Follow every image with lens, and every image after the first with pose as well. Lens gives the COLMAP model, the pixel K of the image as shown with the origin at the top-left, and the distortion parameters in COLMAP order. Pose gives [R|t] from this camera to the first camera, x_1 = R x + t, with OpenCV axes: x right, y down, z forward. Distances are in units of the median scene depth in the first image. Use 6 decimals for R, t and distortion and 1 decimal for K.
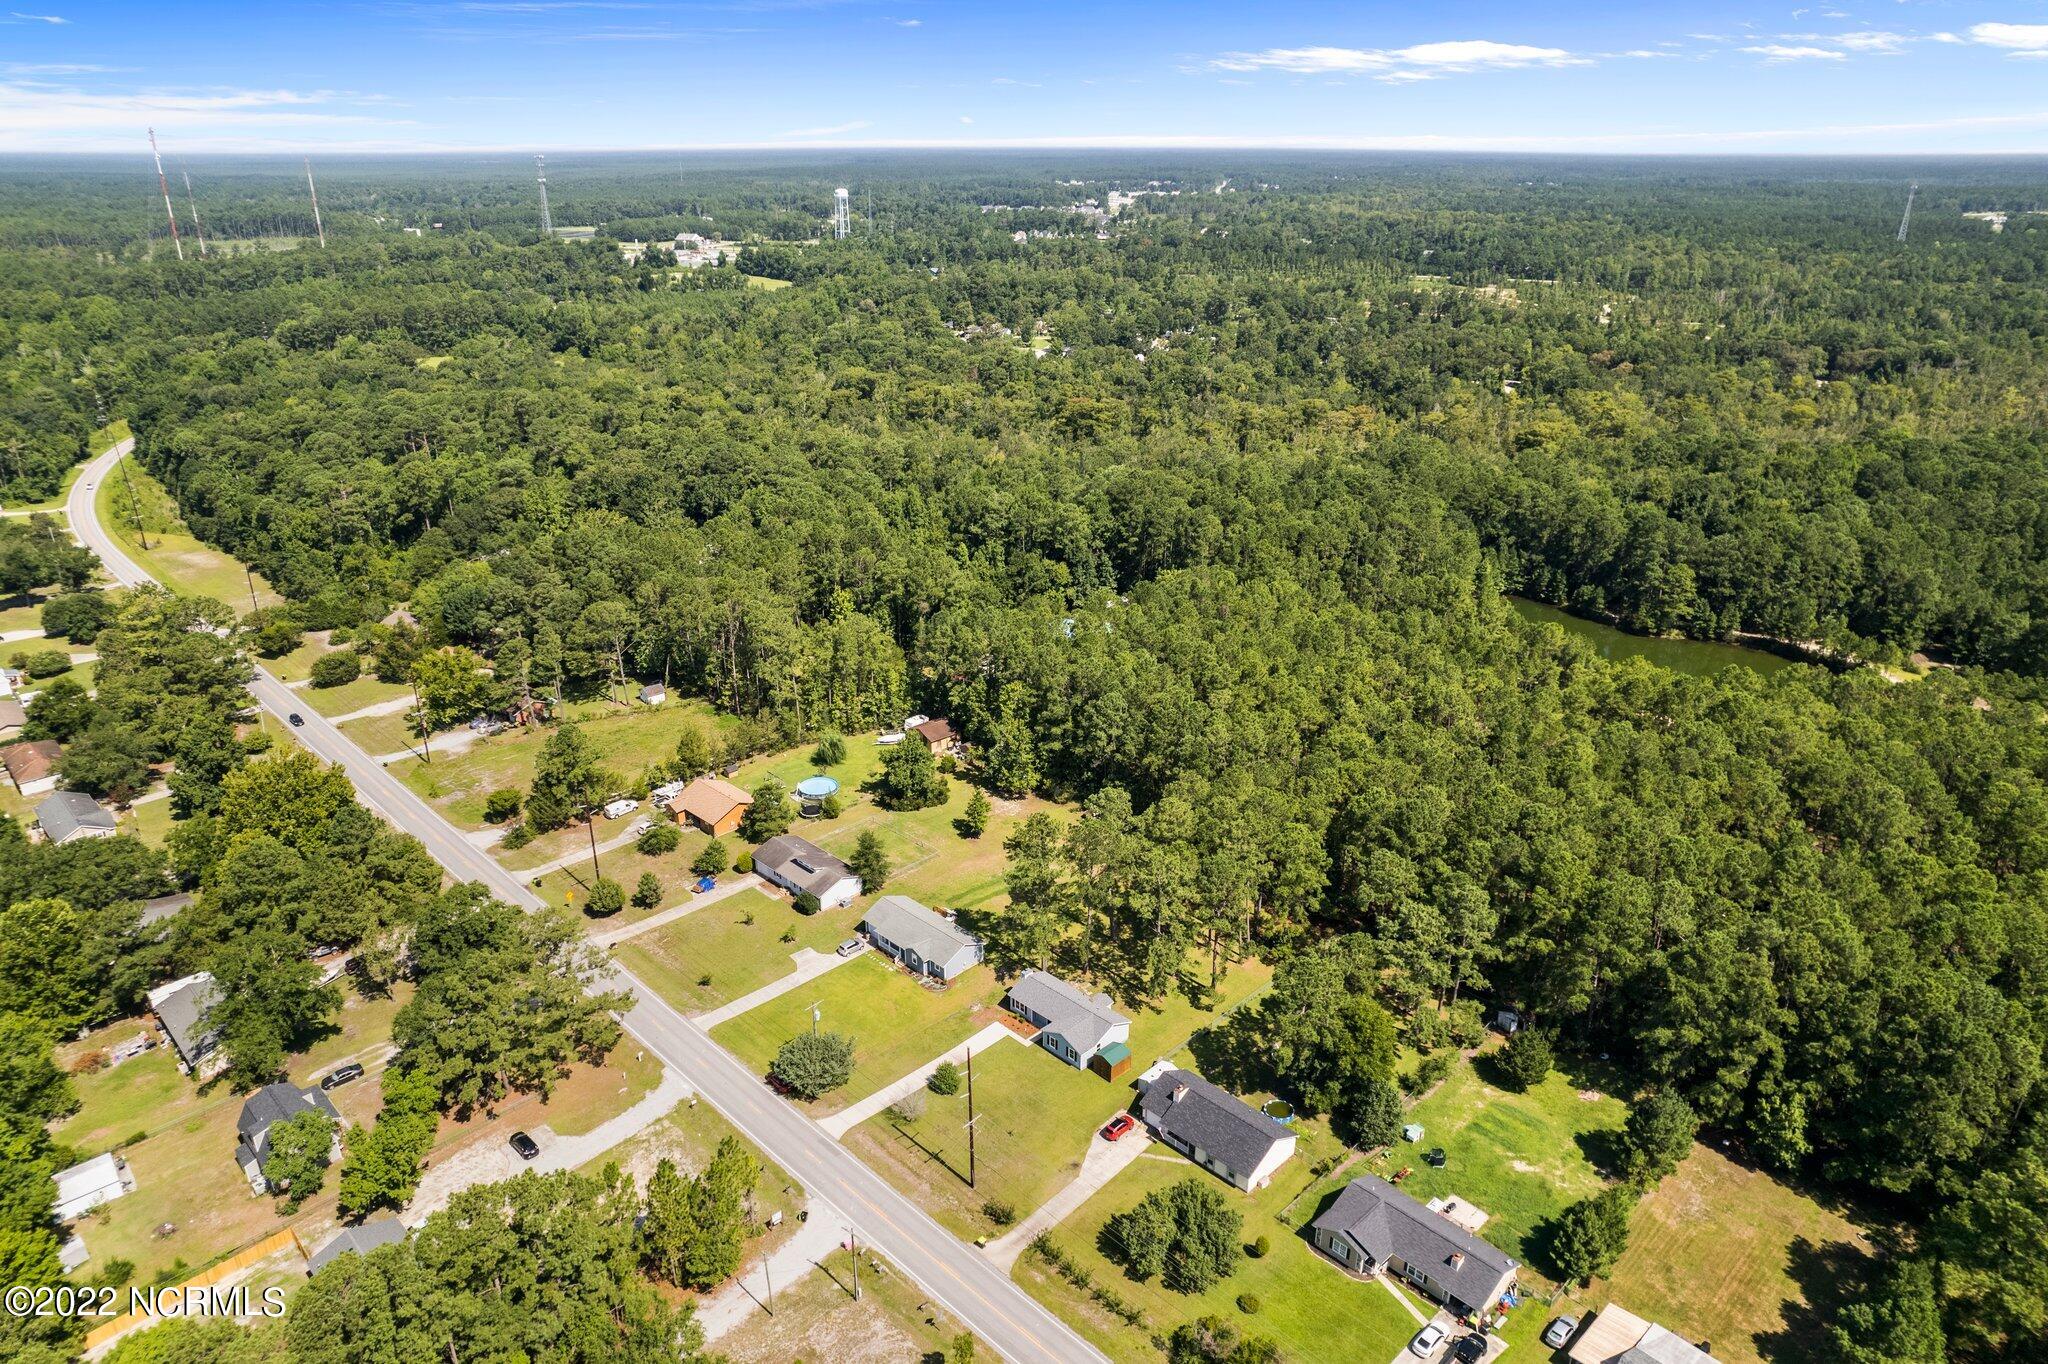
lens RADIAL K [[1294.9, 0, 1029.2], [0, 1294.9, 735.9], [0, 0, 1]] dist [-0.080145, 0.064696]
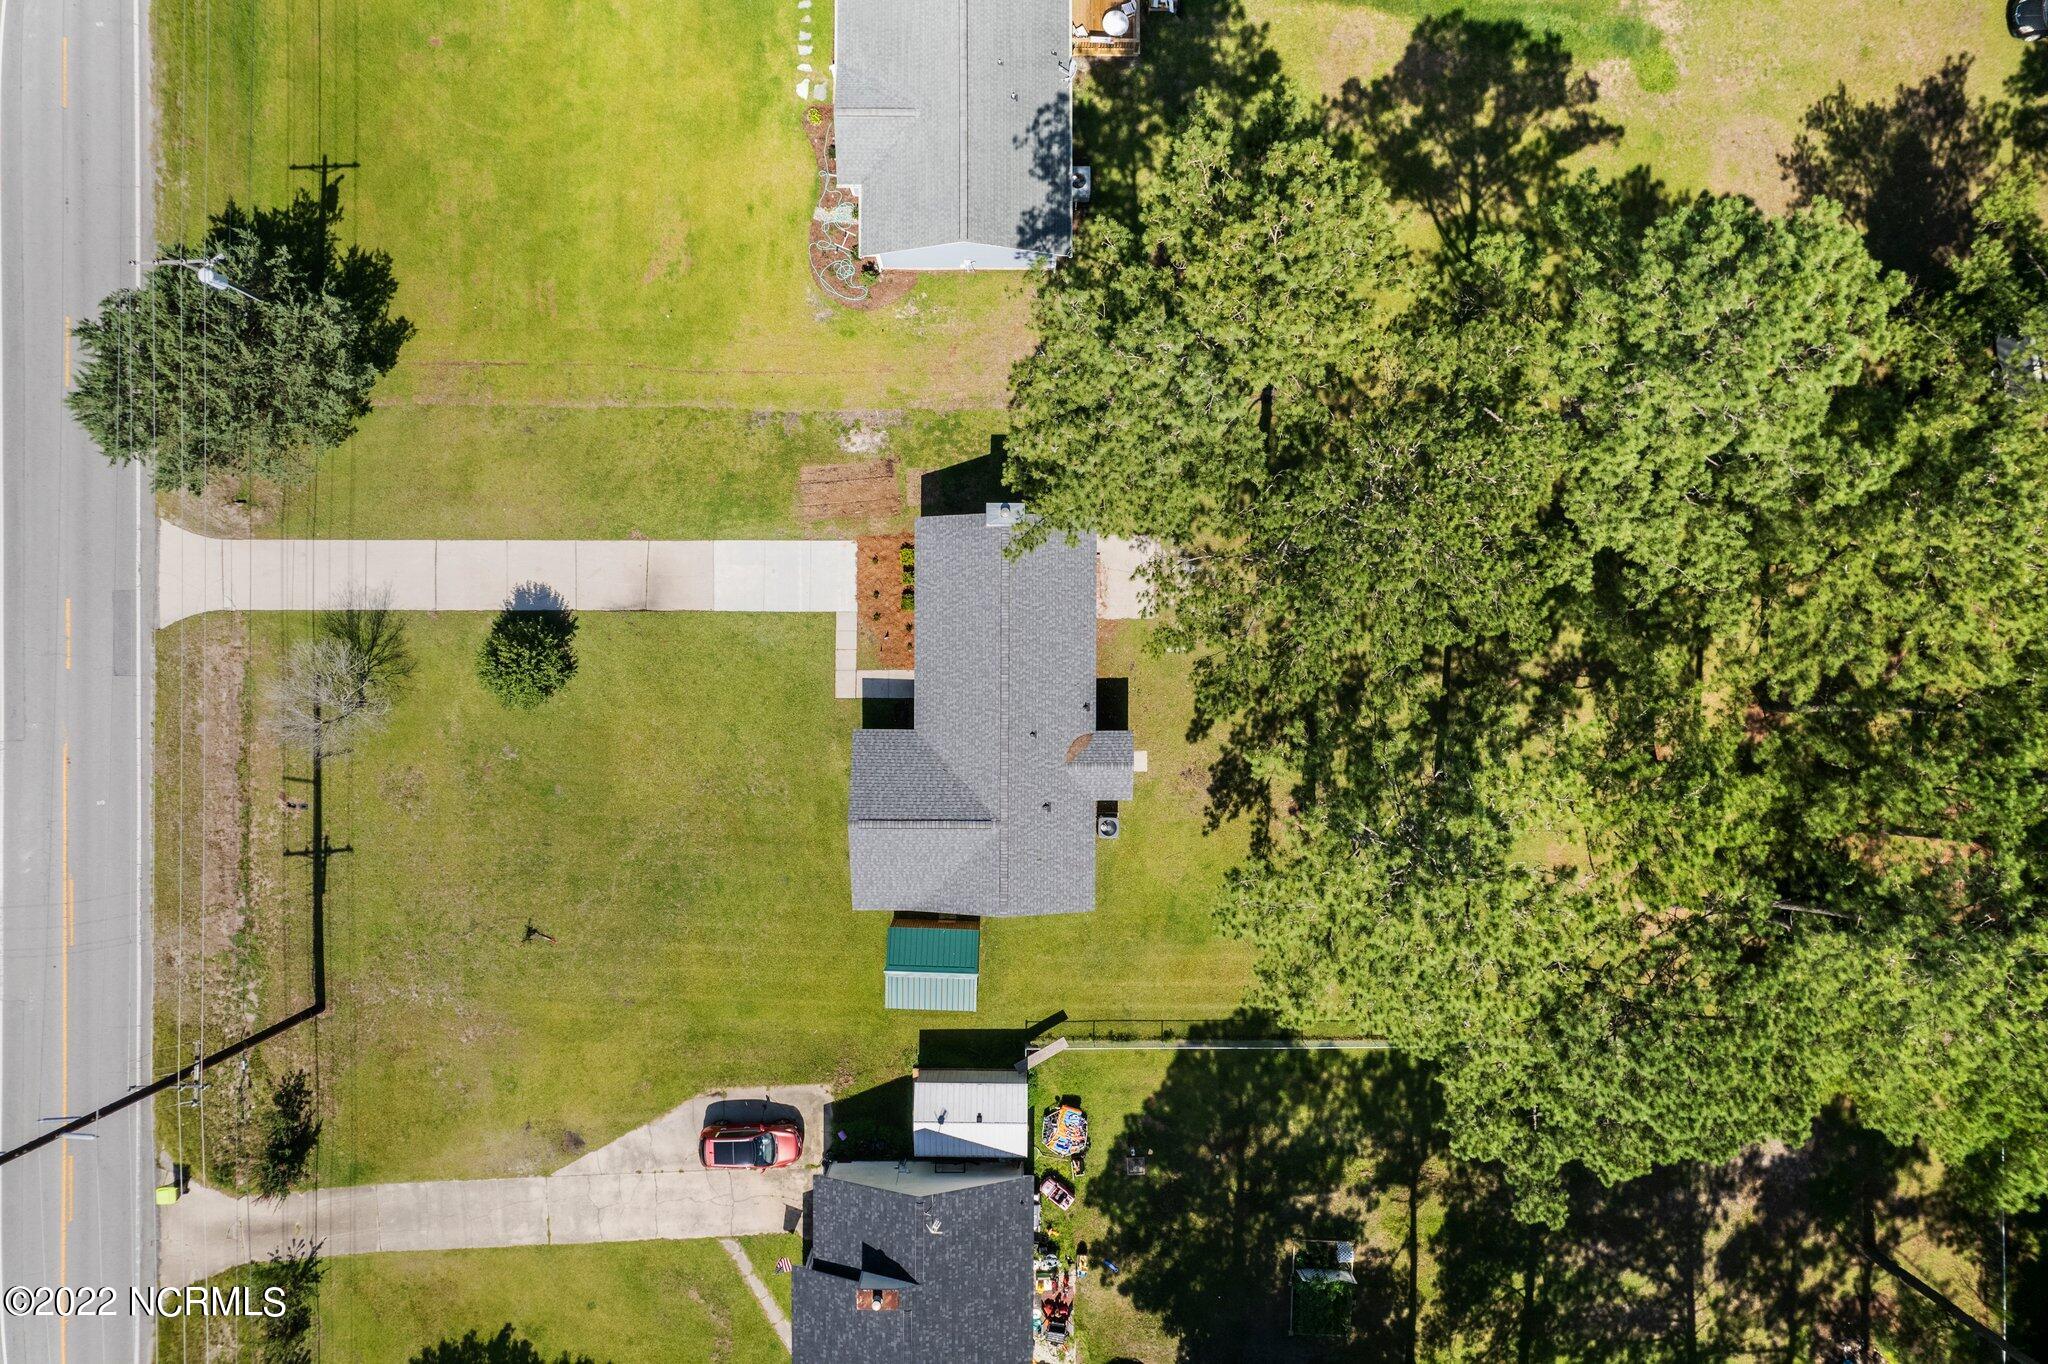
lens RADIAL K [[1289.5, 0, 1030.2], [0, 1289.5, 717.7], [0, 0, 1]] dist [-0.067434, 0.046316]
pose [[0.702533, 0.711586, 0.009661, 0.030999], [-0.302201, 0.286011, 0.909325, -0.061514], [0.644300, -0.641750, 0.415974, 0.819456]]
